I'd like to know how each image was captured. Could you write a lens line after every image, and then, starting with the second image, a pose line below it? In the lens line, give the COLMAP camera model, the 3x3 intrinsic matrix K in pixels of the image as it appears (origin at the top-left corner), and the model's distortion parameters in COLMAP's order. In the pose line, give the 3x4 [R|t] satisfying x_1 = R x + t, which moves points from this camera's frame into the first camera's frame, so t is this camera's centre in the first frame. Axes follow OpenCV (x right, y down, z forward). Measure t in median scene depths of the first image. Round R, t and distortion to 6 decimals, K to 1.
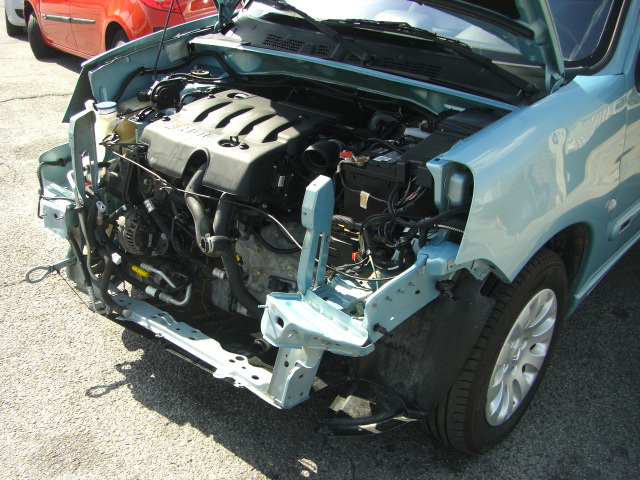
lens RADIAL K [[721.4, 0, 299.0], [0, 721.4, 267.6], [0, 0, 1]] dist [-0.175957, 0.092790]
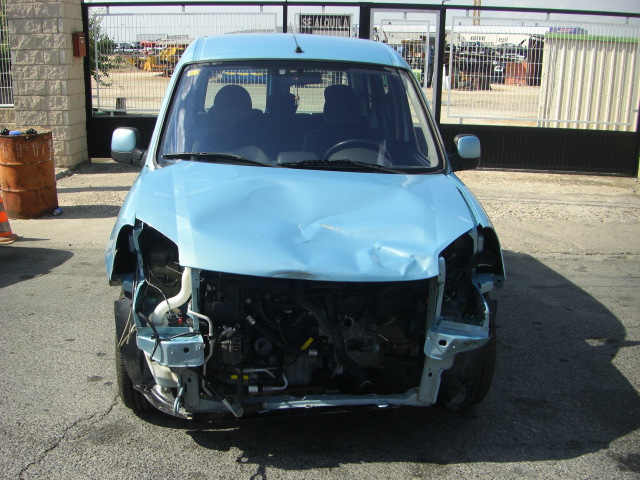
lens RADIAL K [[721.4, 0, 299.0], [0, 721.4, 267.6], [0, 0, 1]] dist [-0.175957, 0.092790]
pose [[0.701022, -0.214578, 0.680092, -1.003810], [0.325276, 0.944889, -0.037162, -0.099603], [-0.634637, 0.247269, 0.732184, -0.013384]]
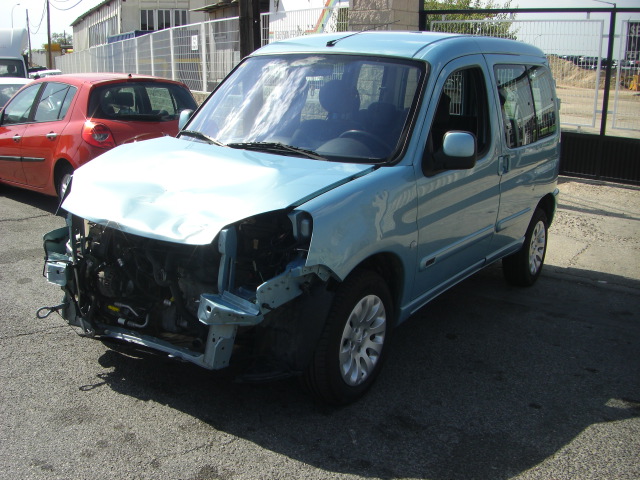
lens RADIAL K [[733.8, 0, 306.6], [0, 733.8, 258.6], [0, 0, 1]] dist [-0.185514, 0.094688]
pose [[0.991584, -0.043385, 0.121977, -0.002087], [0.067513, 0.977209, -0.201259, 0.249085], [-0.110465, 0.207801, 0.971914, -0.570622]]
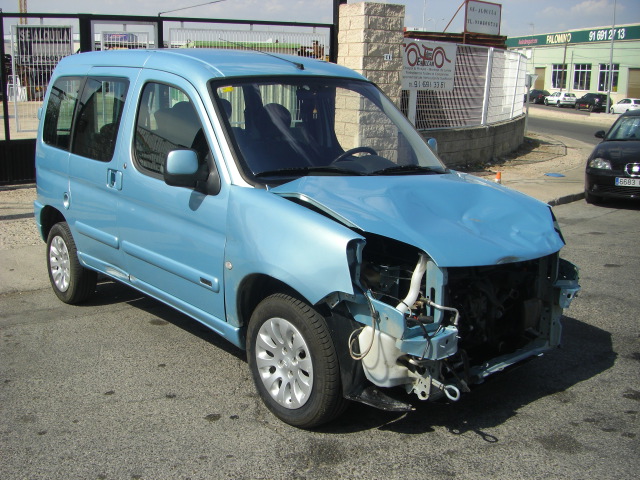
lens RADIAL K [[733.8, 0, 306.6], [0, 733.8, 258.6], [0, 0, 1]] dist [-0.185514, 0.094688]
pose [[0.154503, -0.266273, 0.951435, -1.639790], [0.435654, 0.882683, 0.176286, -0.564345], [-0.886755, 0.387259, 0.252380, 0.848183]]
